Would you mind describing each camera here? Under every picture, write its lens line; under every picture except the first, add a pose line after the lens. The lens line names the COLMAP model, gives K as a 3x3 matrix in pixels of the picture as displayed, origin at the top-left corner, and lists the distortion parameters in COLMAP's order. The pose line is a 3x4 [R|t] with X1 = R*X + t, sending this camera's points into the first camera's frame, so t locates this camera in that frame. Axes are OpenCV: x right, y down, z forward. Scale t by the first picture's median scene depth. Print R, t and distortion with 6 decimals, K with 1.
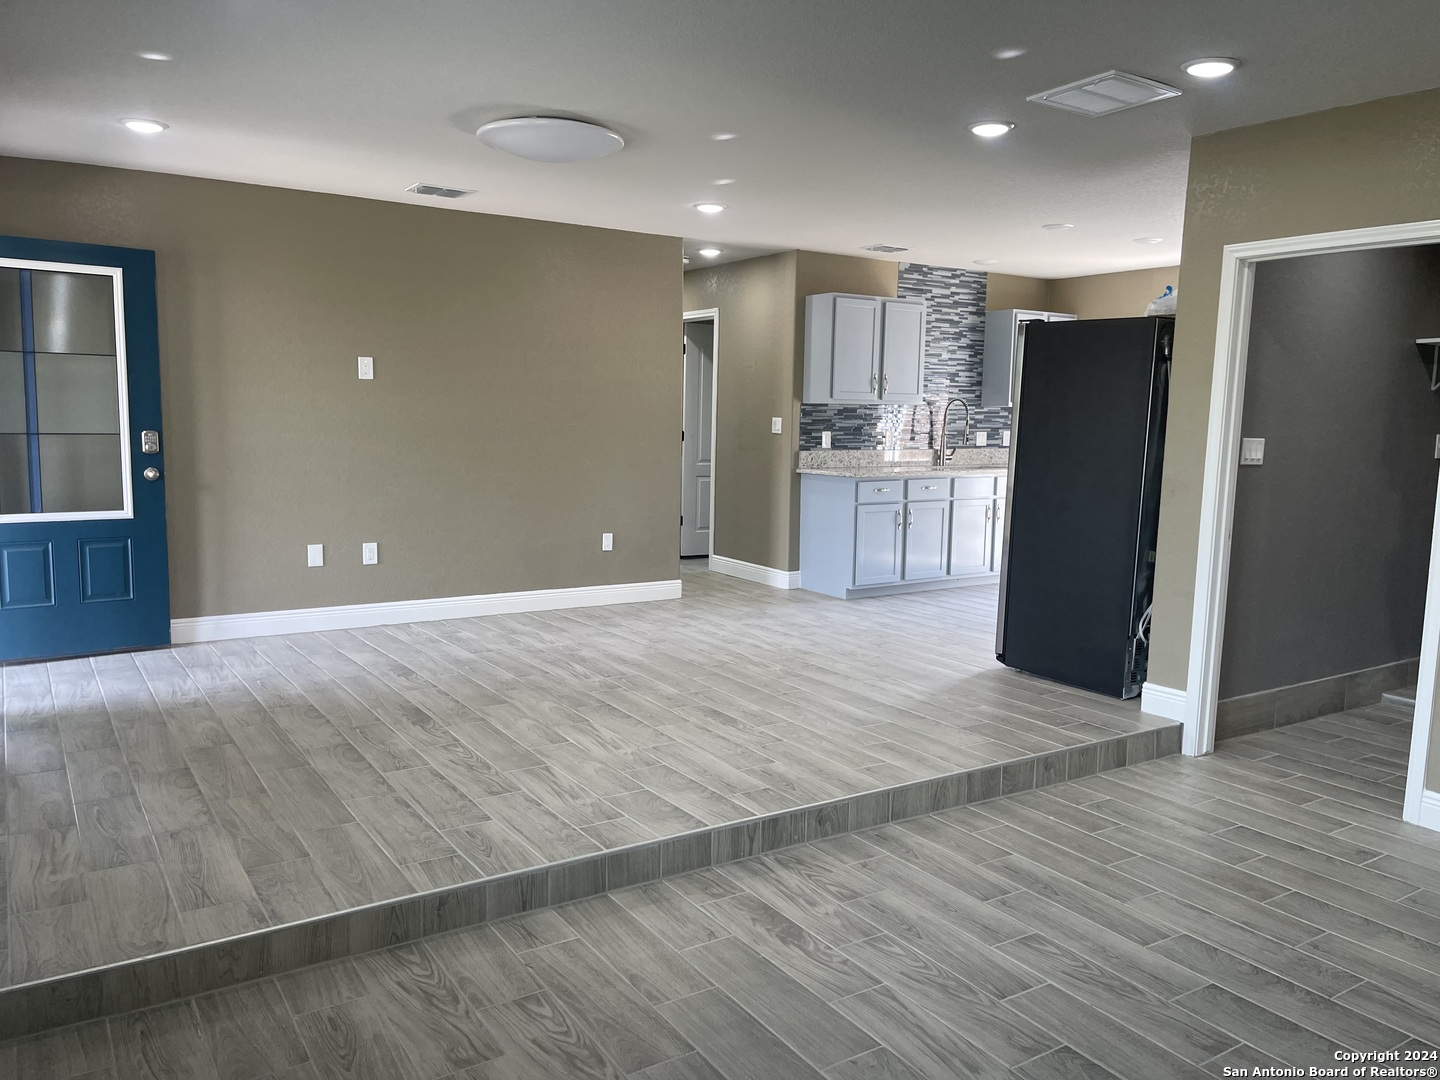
lens RADIAL K [[1067.5, 0, 705.0], [0, 1067.5, 544.9], [0, 0, 1]] dist [0.070022, -0.089911]
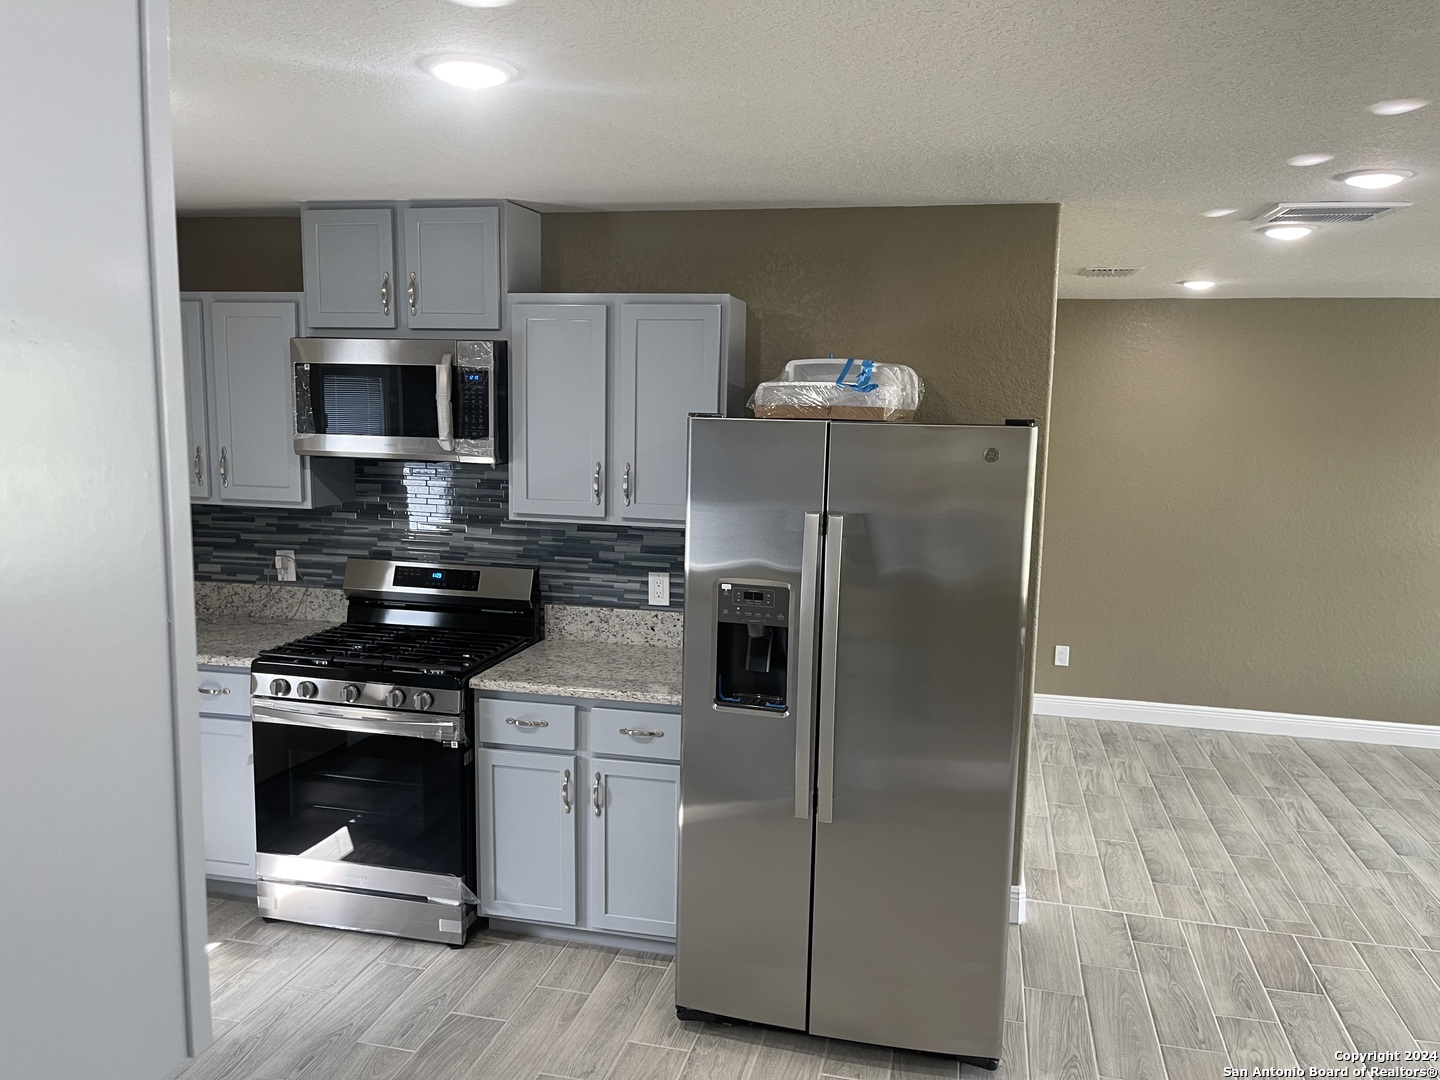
lens RADIAL K [[1061.7, 0, 720.2], [0, 1061.7, 550.9], [0, 0, 1]] dist [0.078235, -0.111818]
pose [[-0.689273, -0.135636, 0.711692, 0.041468], [0.056601, 0.969236, 0.239538, -0.389851], [-0.722287, 0.205390, -0.660391, 2.026169]]
